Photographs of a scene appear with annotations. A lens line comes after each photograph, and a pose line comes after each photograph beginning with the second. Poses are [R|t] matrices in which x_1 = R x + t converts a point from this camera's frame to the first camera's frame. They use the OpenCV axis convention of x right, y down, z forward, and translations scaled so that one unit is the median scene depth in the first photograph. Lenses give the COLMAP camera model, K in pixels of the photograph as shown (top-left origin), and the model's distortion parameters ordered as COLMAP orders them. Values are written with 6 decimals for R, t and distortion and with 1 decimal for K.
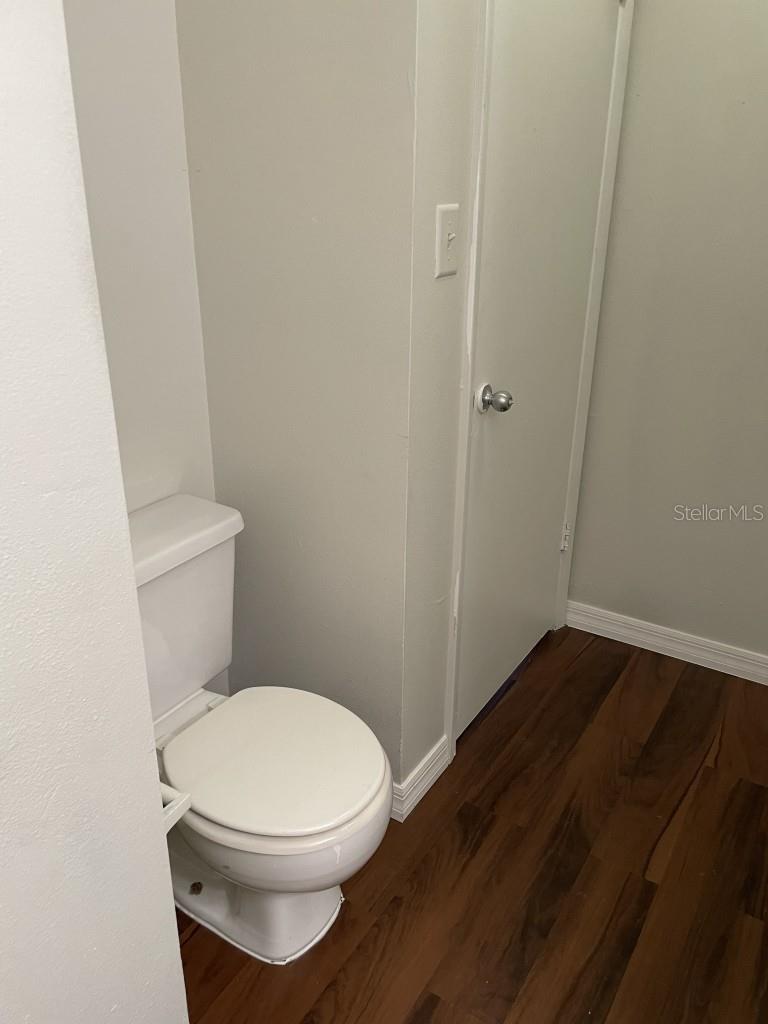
lens RADIAL K [[783.4, 0, 395.3], [0, 783.4, 512.3], [0, 0, 1]] dist [0.086508, -0.106028]
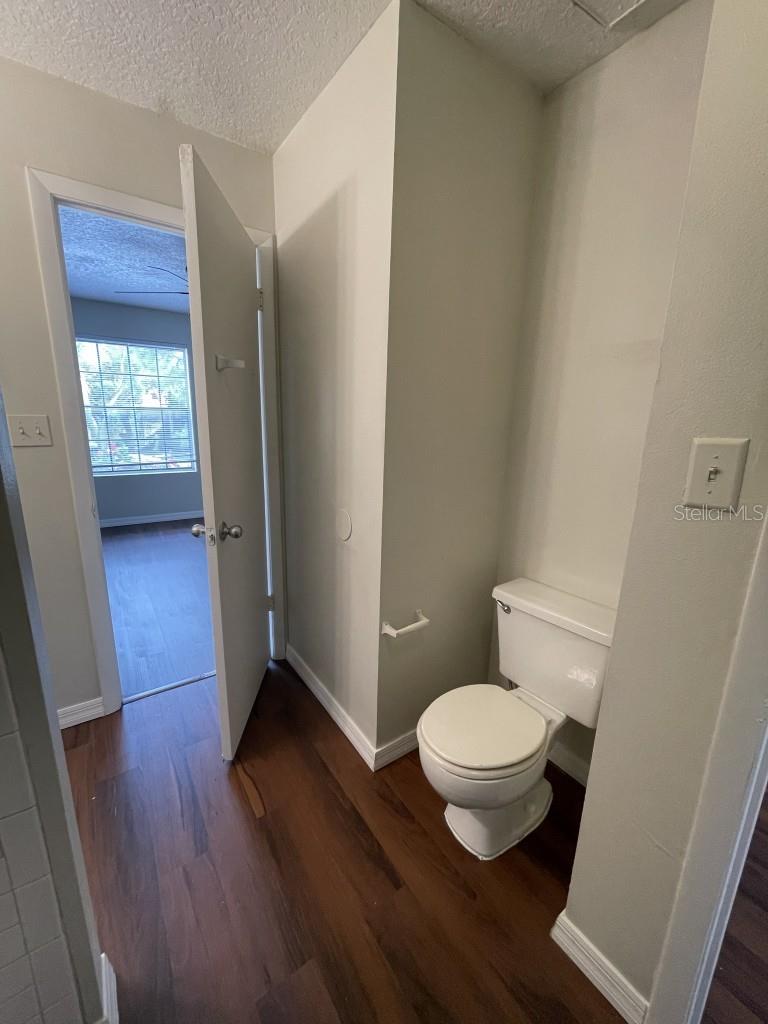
lens RADIAL K [[420.1, 0, 388.2], [0, 420.1, 511.8], [0, 0, 1]] dist [0.001066, -0.000263]
pose [[-0.391778, 0.185750, -0.901114, 0.667375], [-0.382416, 0.857924, 0.343110, -0.324725], [0.836820, 0.479023, -0.265082, 0.816530]]
